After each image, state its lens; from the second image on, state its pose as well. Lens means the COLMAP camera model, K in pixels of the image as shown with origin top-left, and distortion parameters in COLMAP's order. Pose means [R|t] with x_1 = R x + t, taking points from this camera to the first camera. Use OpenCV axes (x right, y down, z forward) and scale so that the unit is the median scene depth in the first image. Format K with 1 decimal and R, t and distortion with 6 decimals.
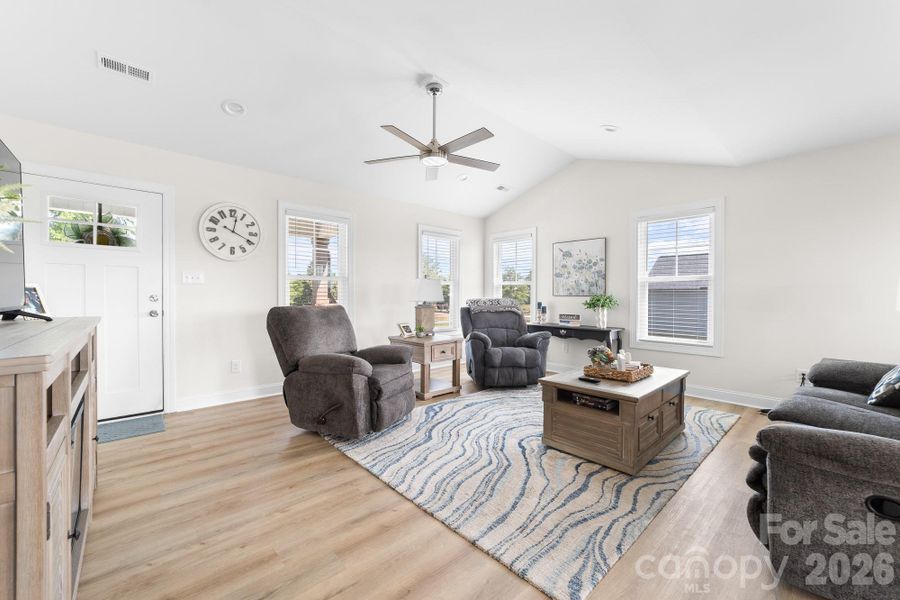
lens RADIAL K [[354.6, 0, 452.1], [0, 354.6, 298.4], [0, 0, 1]] dist [-0.007431, 0.000359]
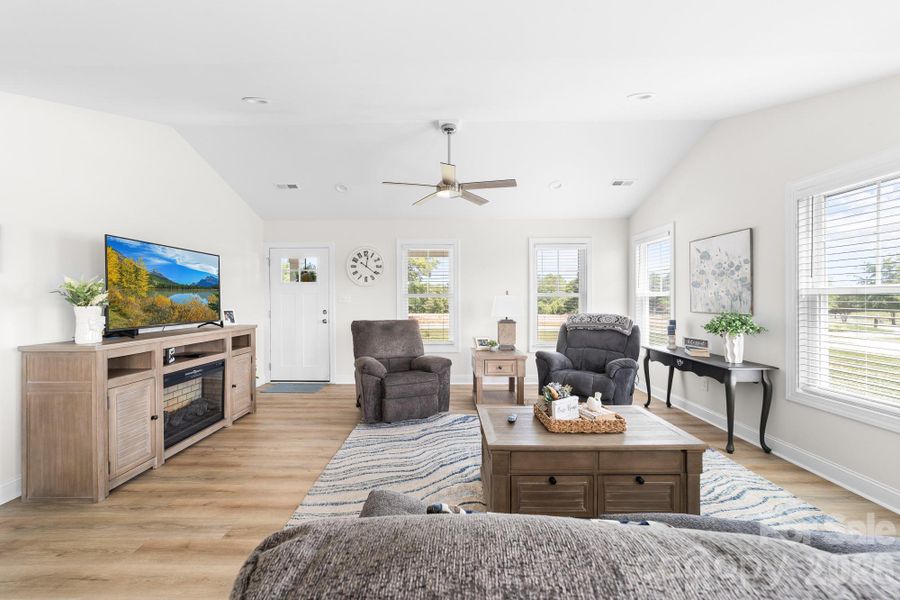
lens RADIAL K [[354.6, 0, 452.1], [0, 354.6, 298.4], [0, 0, 1]] dist [-0.007431, 0.000359]
pose [[0.733209, -0.004505, -0.679988, 0.645135], [0.000046, 0.999978, -0.006575, -0.047756], [0.680003, 0.004790, 0.733194, 0.175255]]
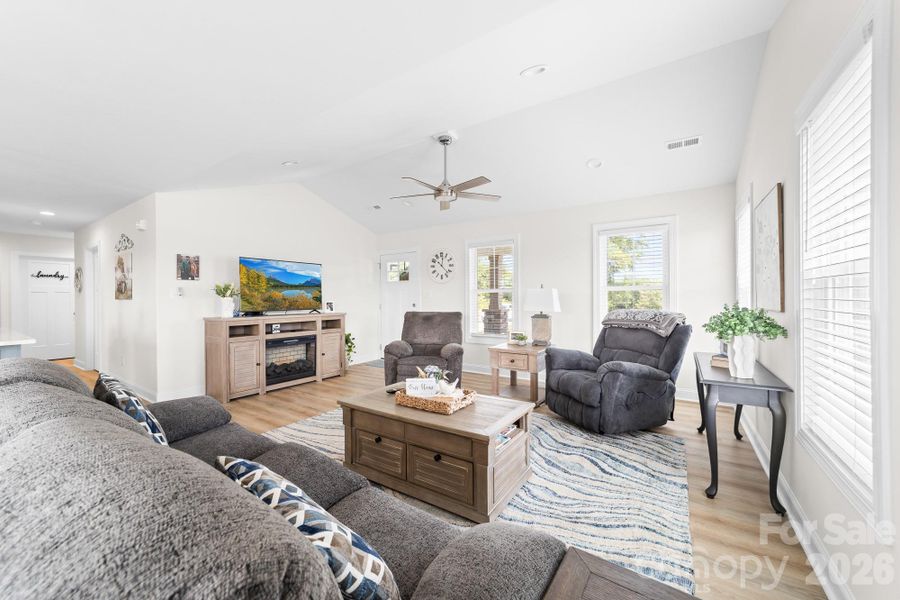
lens RADIAL K [[361.4, 0, 449.6], [0, 361.4, 297.8], [0, 0, 1]] dist [-0.010048, 0.000064]
pose [[0.230393, -0.002792, -0.973094, 1.071326], [-0.000771, 0.999995, -0.003052, -0.032178], [0.973097, 0.001453, 0.230390, 0.657415]]
